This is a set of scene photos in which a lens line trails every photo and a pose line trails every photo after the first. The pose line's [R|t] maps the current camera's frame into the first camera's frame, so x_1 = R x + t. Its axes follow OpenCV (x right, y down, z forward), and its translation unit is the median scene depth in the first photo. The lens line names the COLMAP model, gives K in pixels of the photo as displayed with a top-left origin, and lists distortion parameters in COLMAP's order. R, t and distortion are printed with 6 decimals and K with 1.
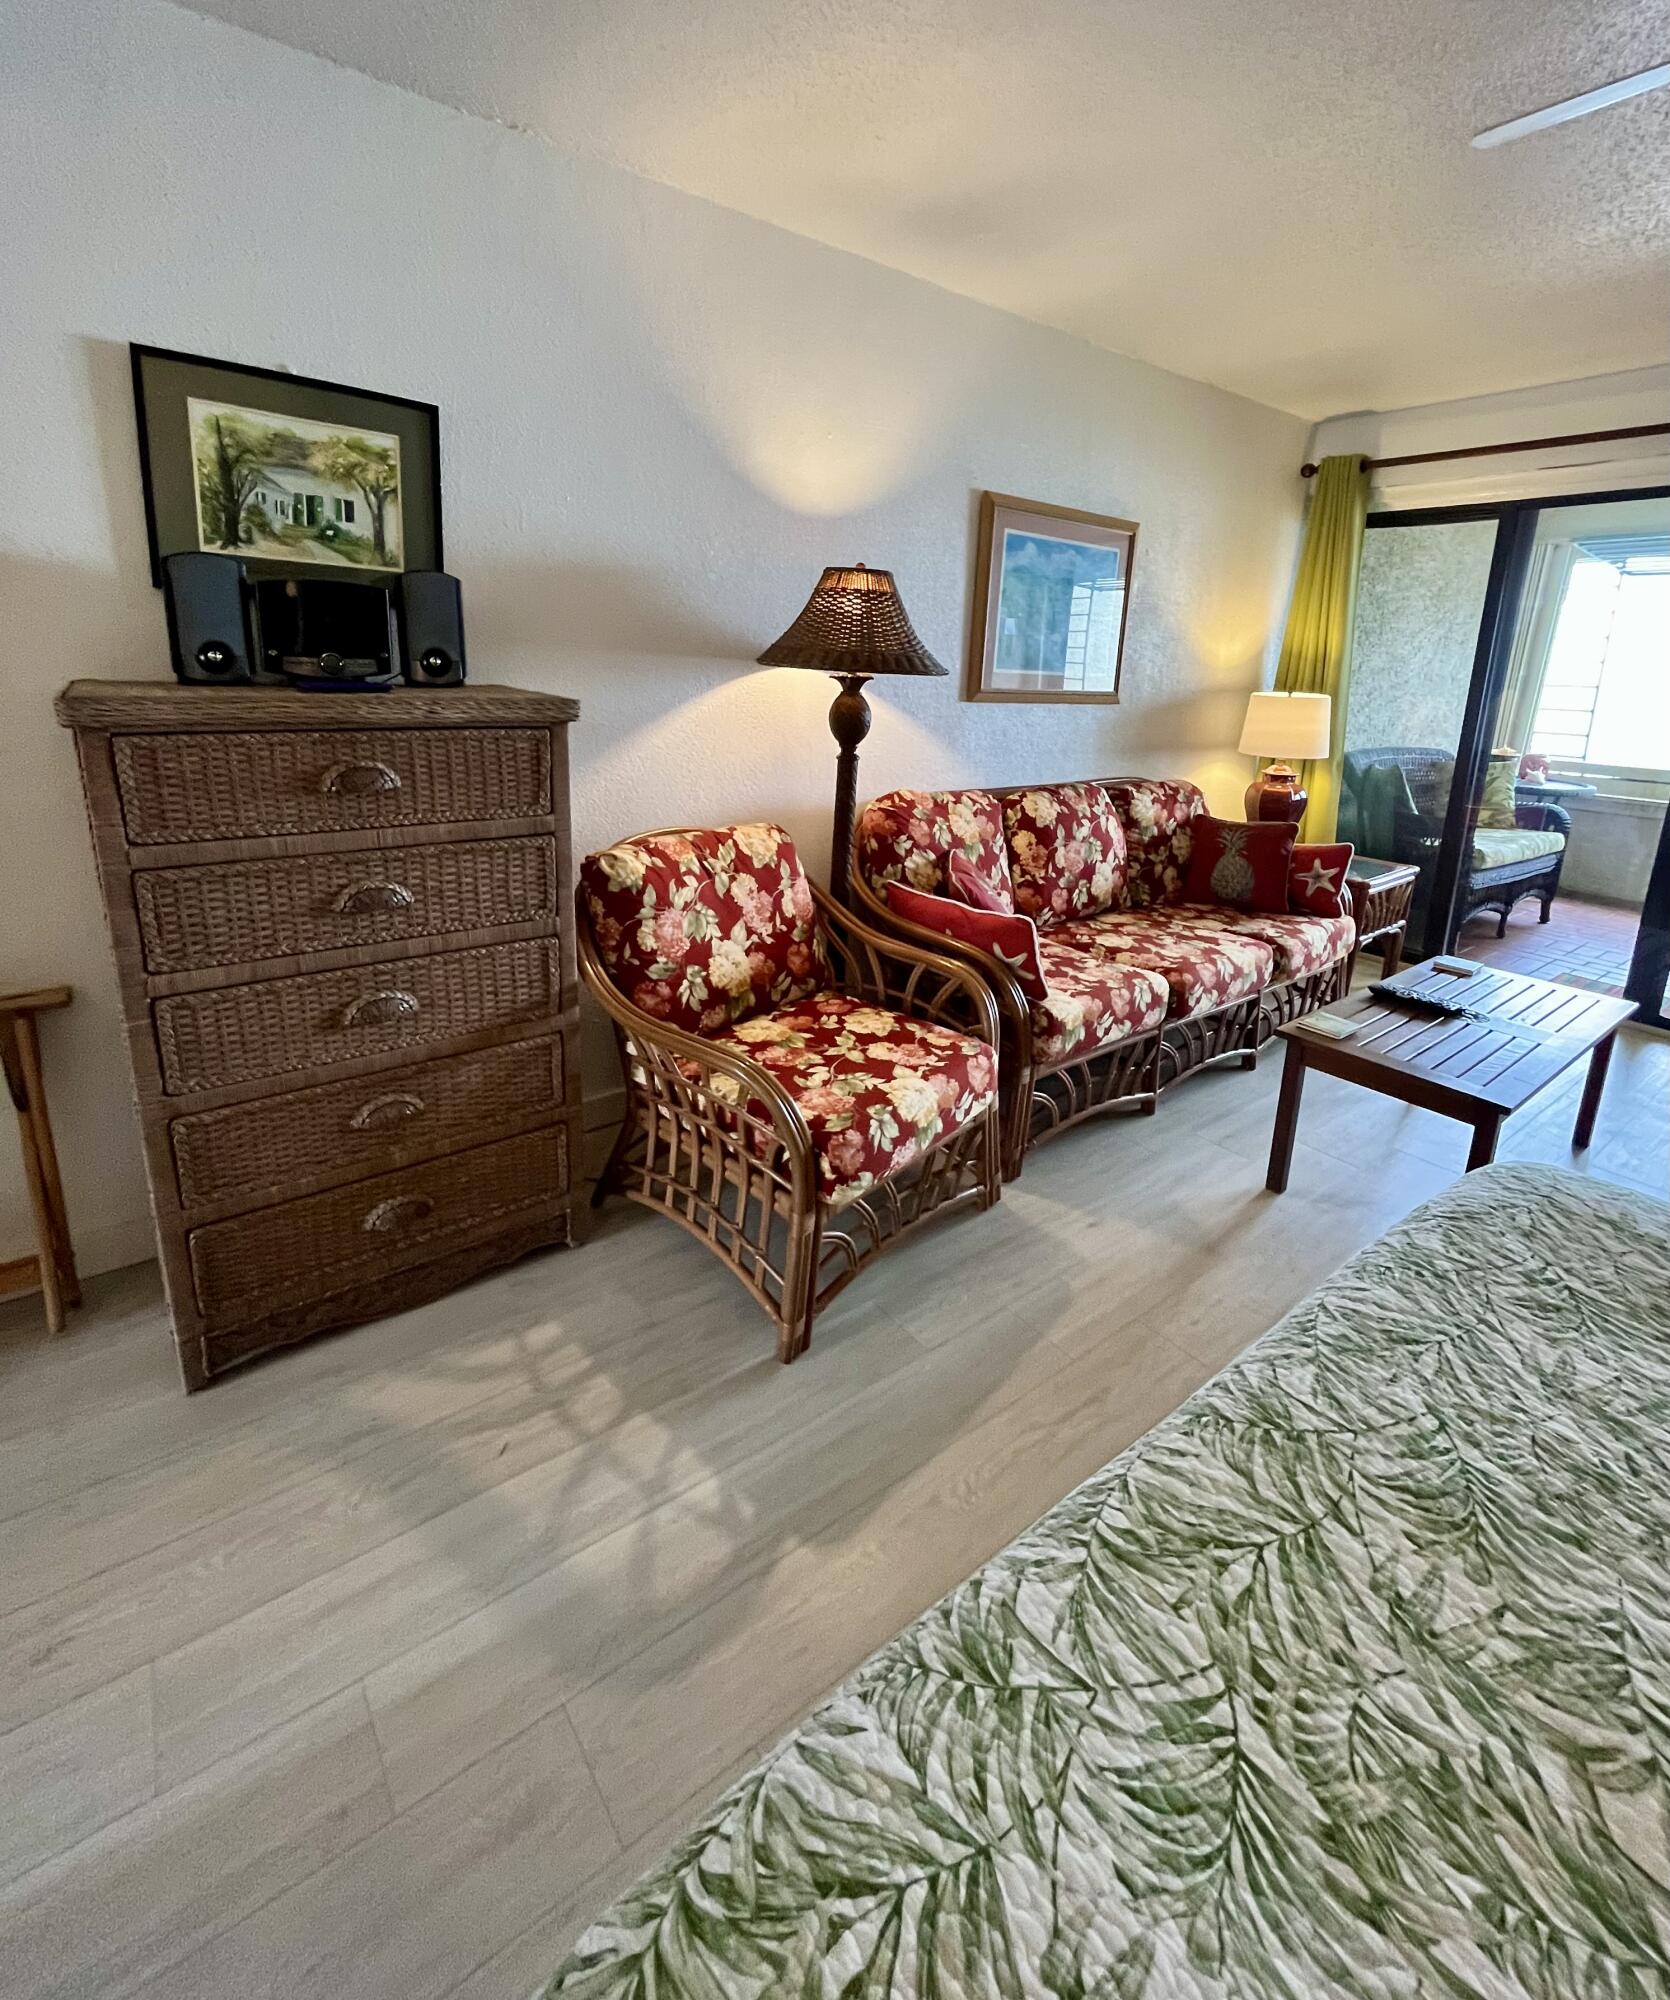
lens RADIAL K [[908.7, 0, 839.8], [0, 908.7, 874.9], [0, 0, 1]] dist [0.001903, -0.003047]
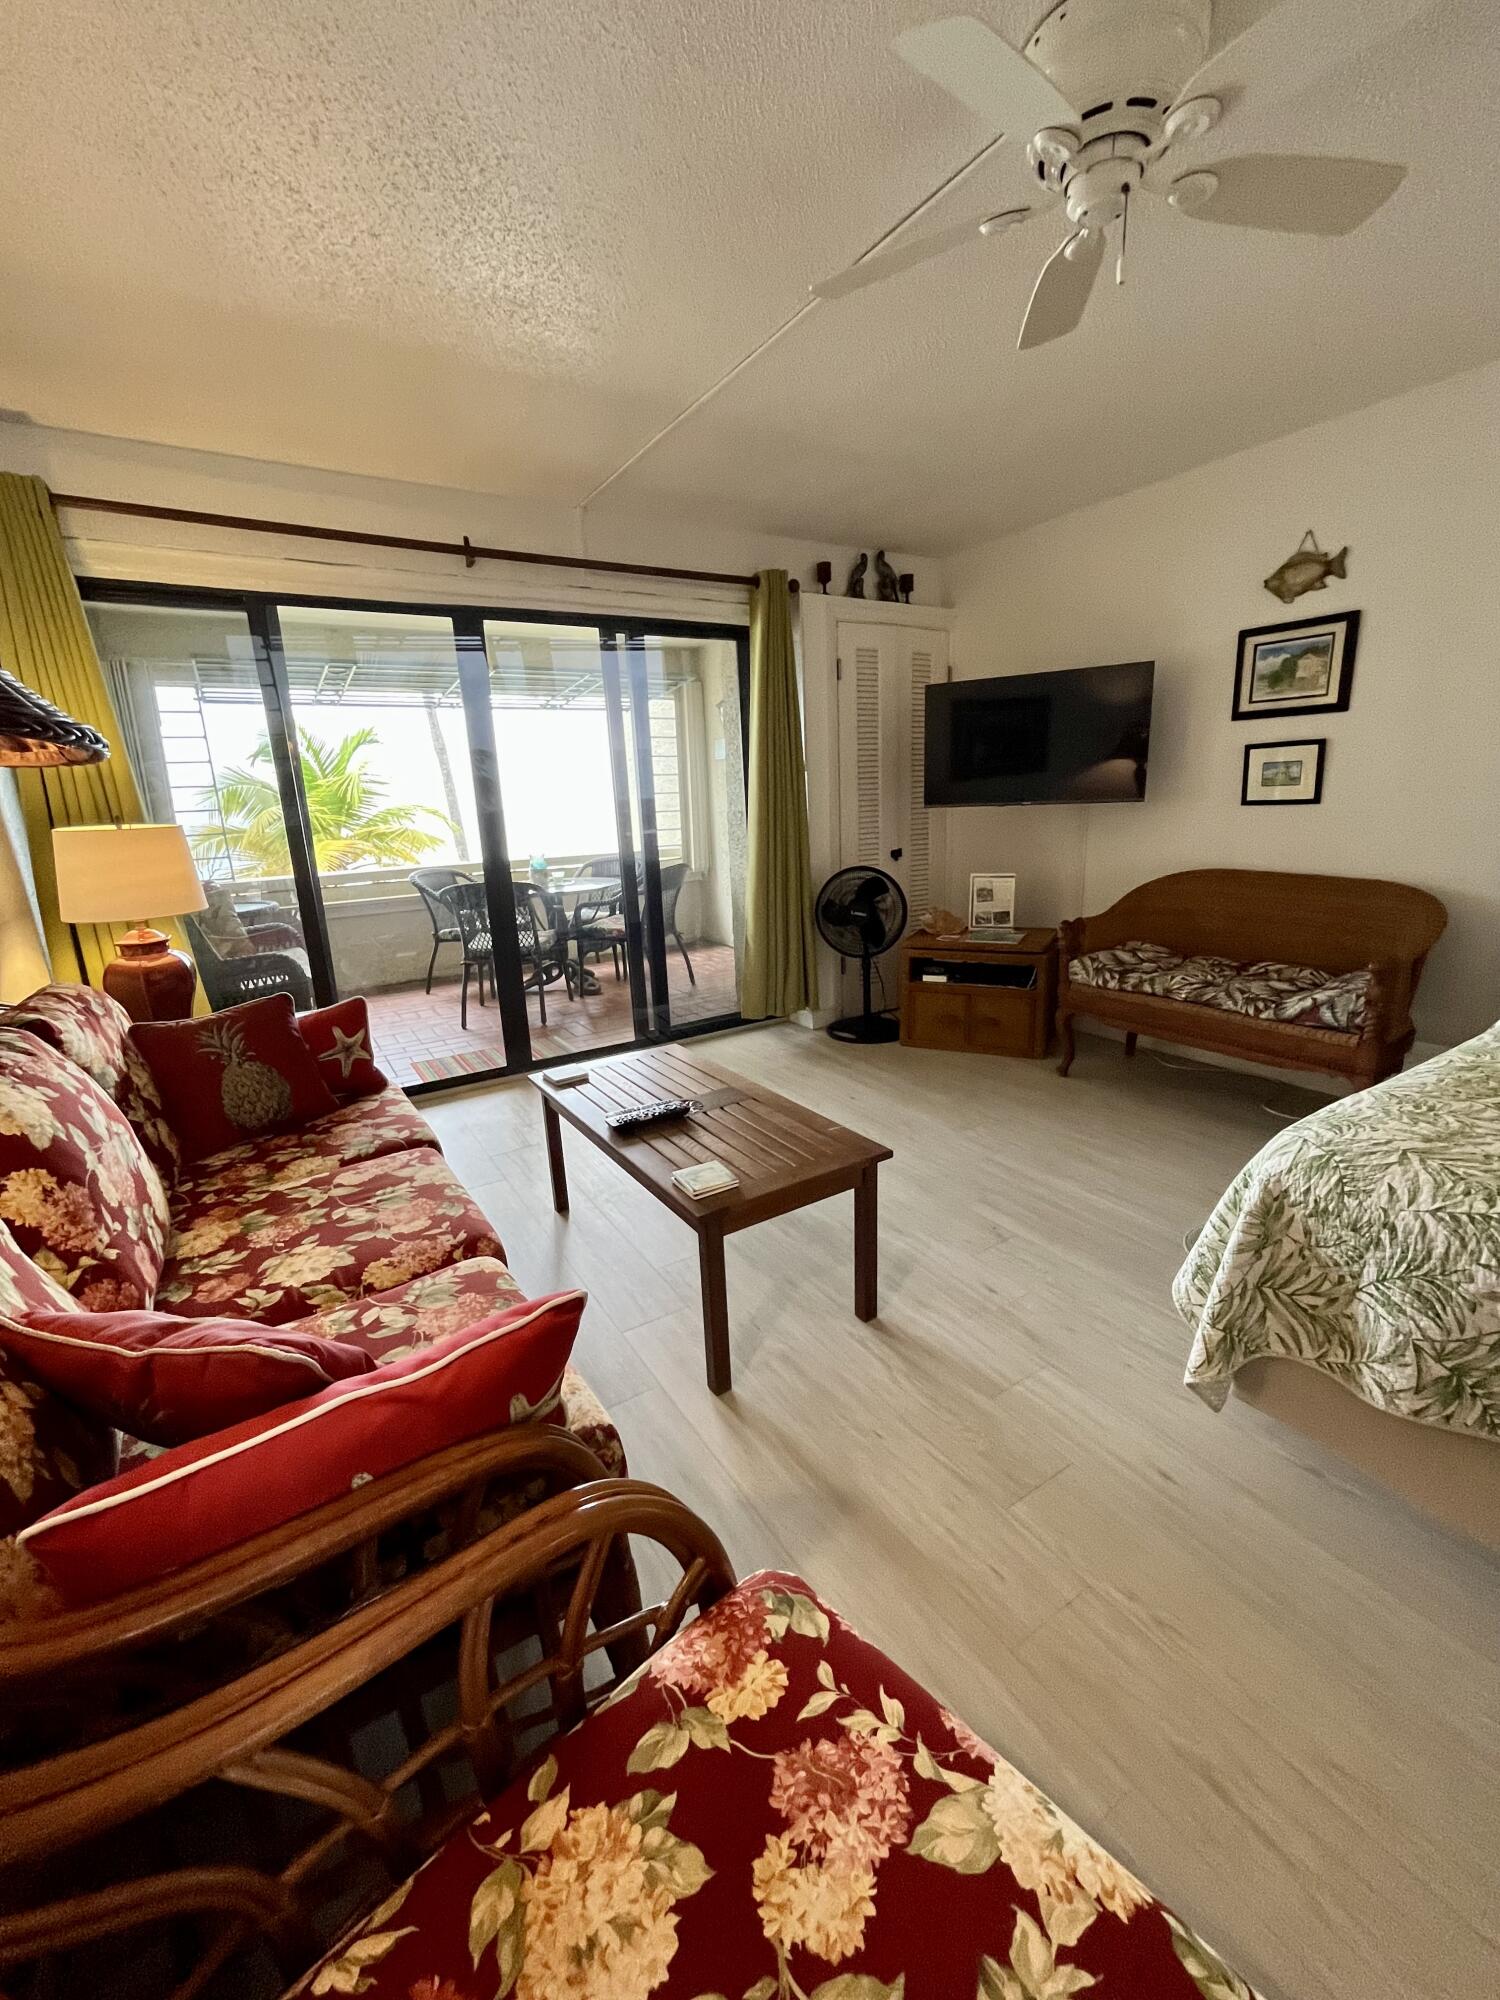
lens RADIAL K [[807.5, 0, 752.3], [0, 807.5, 999.2], [0, 0, 1]] dist [-0.002601, 0.000880]
pose [[0.091438, -0.276158, 0.956753, -0.145797], [0.271375, 0.931324, 0.242882, -0.182710], [-0.958121, 0.237430, 0.160100, 0.912365]]
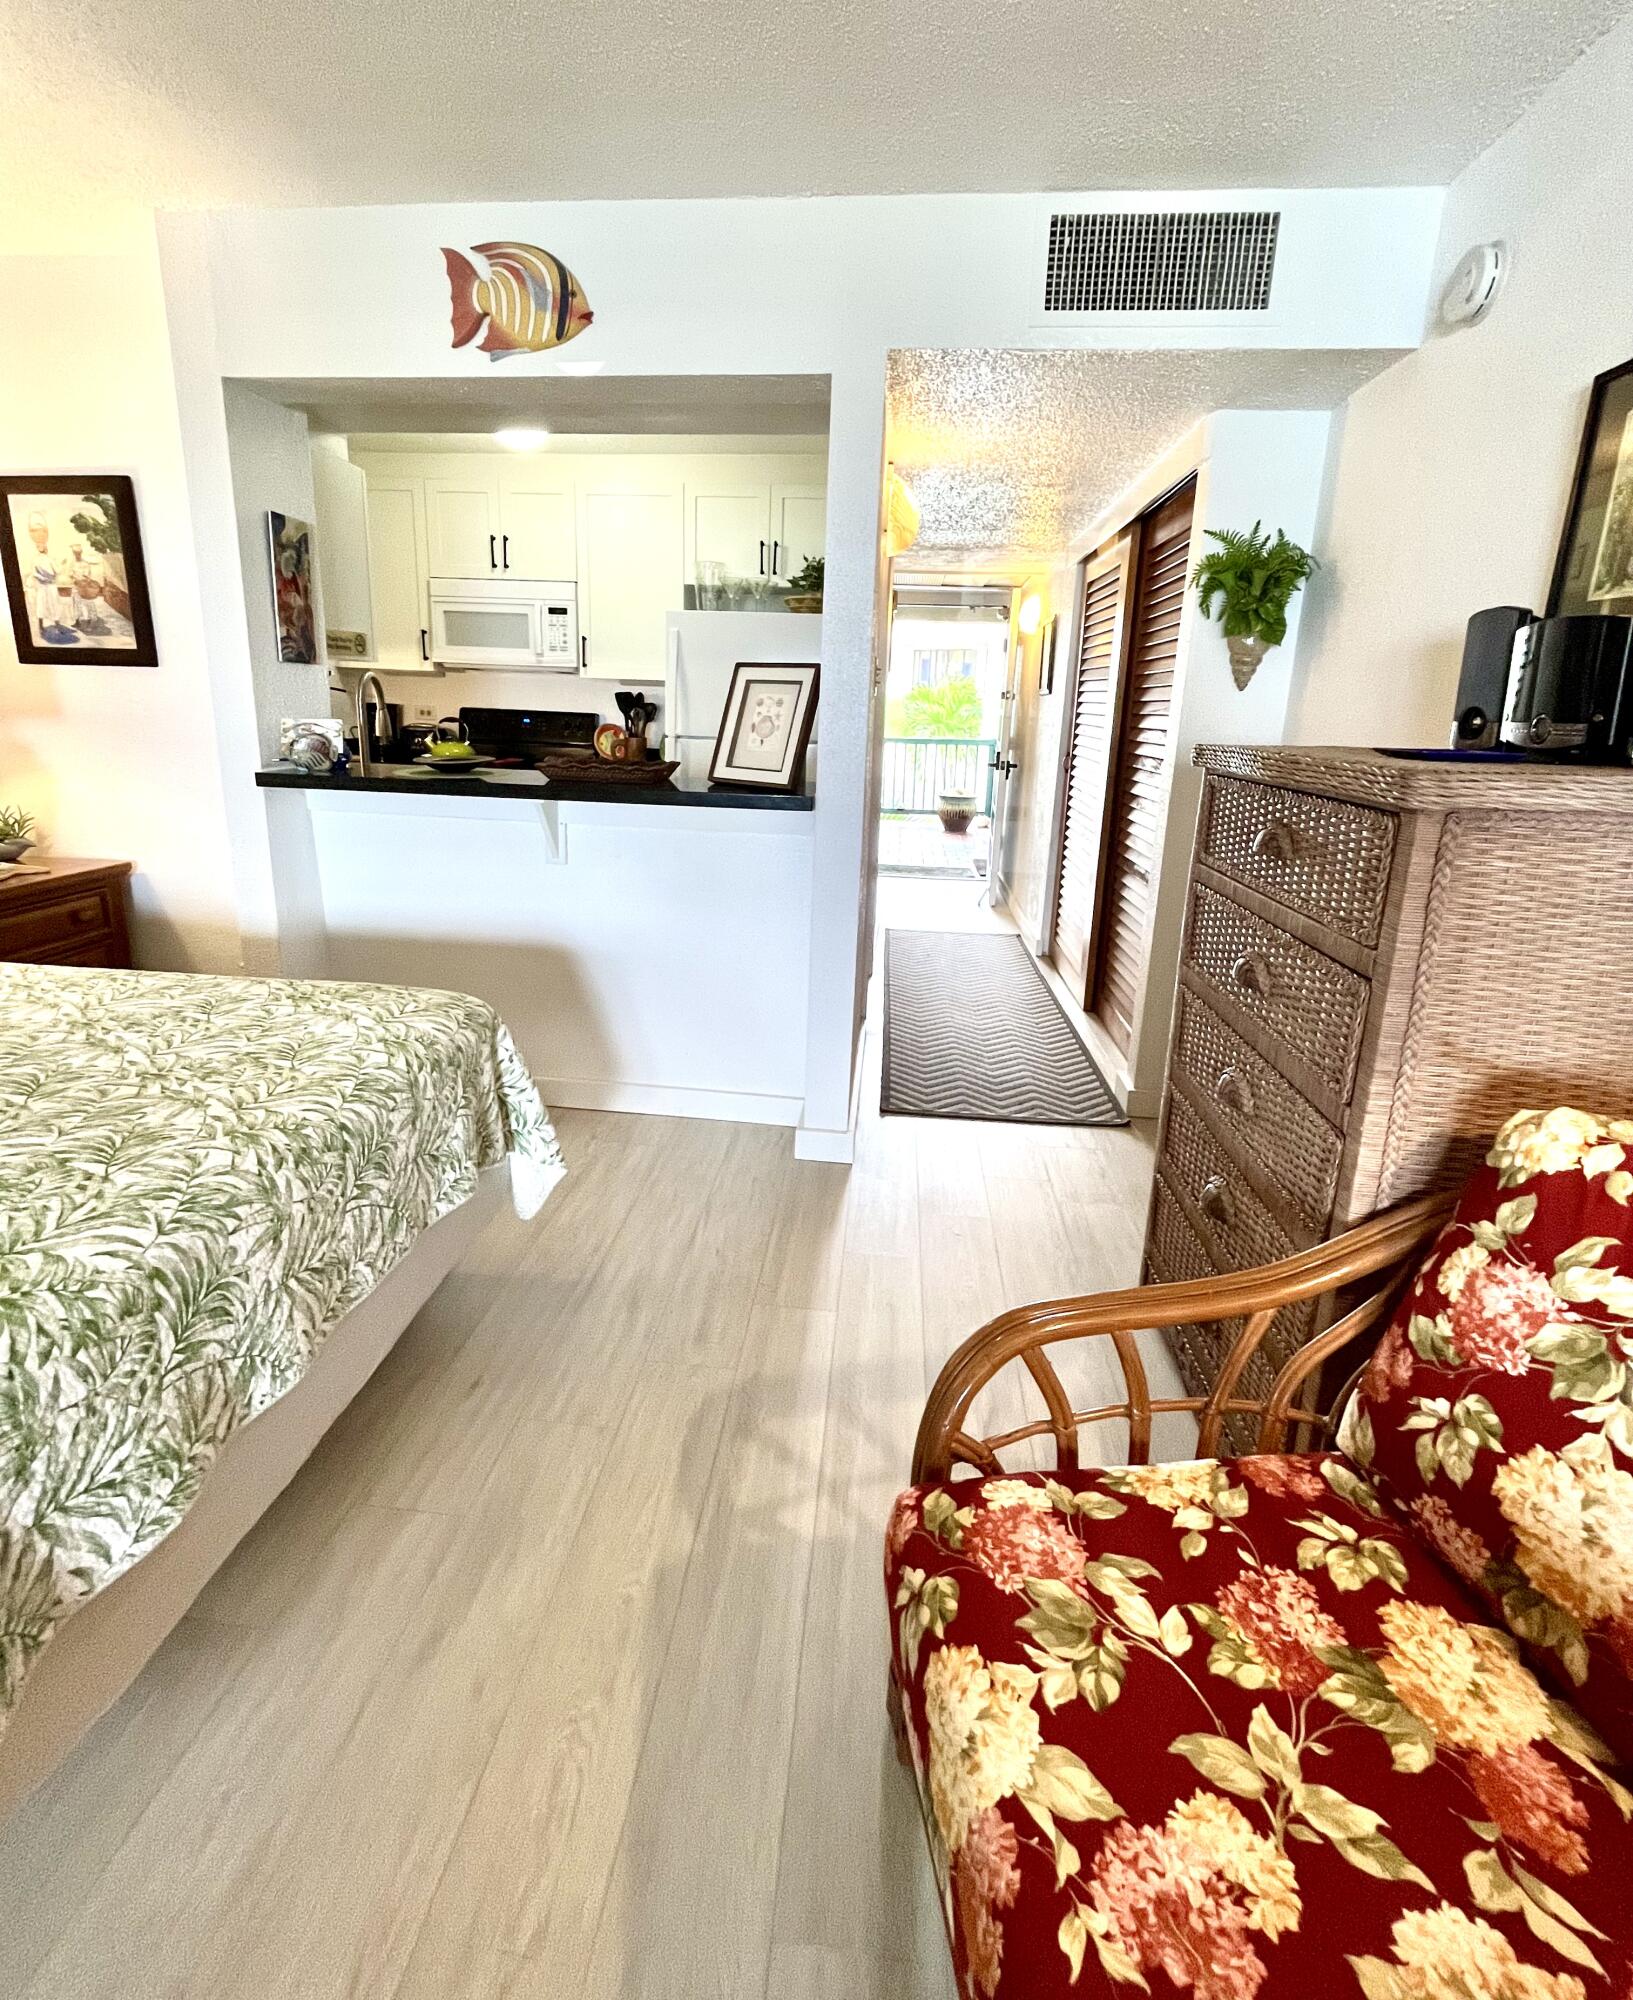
lens RADIAL K [[878.5, 0, 811.3], [0, 878.5, 910.5], [0, 0, 1]] dist [-0.005226, 0.001259]
pose [[-0.678084, 0.112999, -0.726246, 0.342275], [-0.221023, 0.911024, 0.348115, -0.194789], [0.700964, 0.396568, -0.592776, 0.958540]]
